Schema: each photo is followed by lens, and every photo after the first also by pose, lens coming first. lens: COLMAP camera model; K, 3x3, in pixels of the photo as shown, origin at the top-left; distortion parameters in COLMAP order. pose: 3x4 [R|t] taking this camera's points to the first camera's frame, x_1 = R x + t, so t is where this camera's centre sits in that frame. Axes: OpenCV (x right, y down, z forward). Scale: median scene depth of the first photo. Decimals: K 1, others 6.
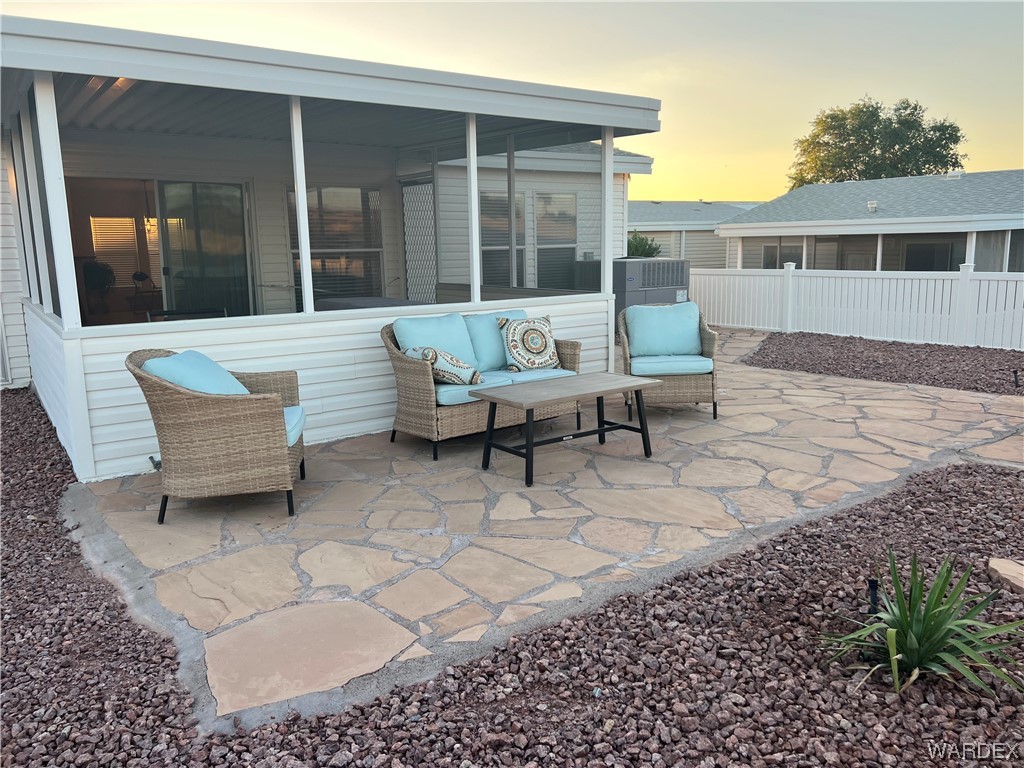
lens RADIAL K [[768.8, 0, 512.8], [0, 768.8, 381.5], [0, 0, 1]] dist [0.055783, -0.042961]
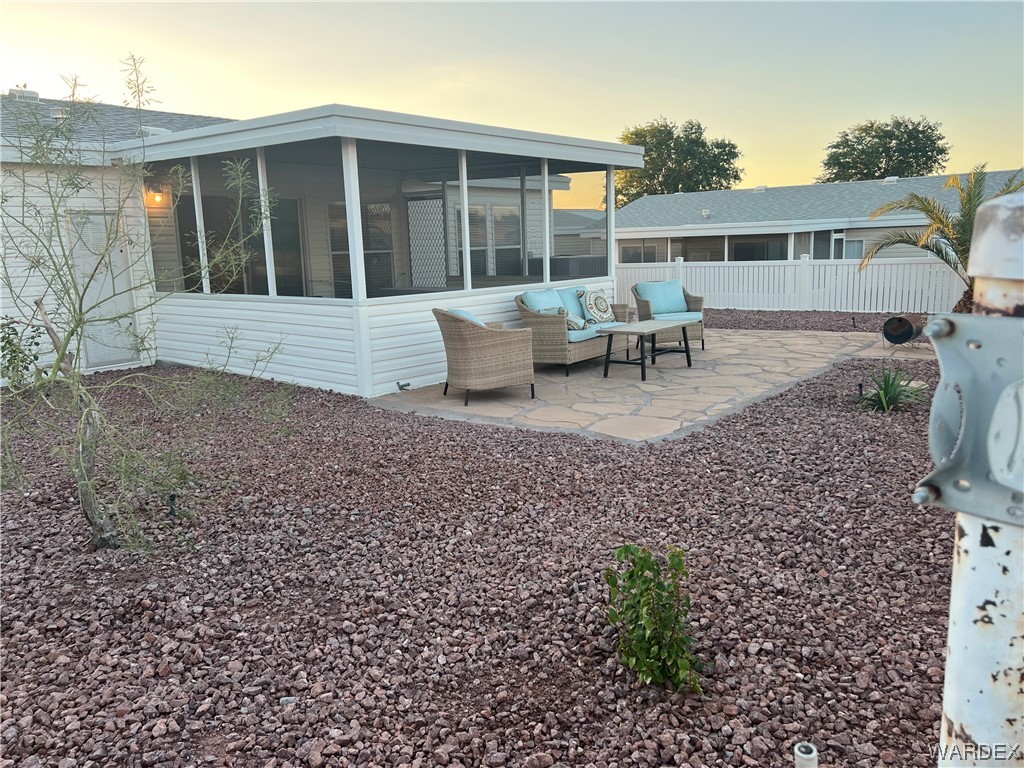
lens RADIAL K [[768.8, 0, 508.9], [0, 768.8, 383.7], [0, 0, 1]] dist [0.055783, -0.042961]
pose [[0.969605, -0.056769, 0.237999, -0.321298], [0.057530, 0.998337, 0.003751, 0.055405], [-0.237816, 0.010055, 0.971258, -0.286449]]
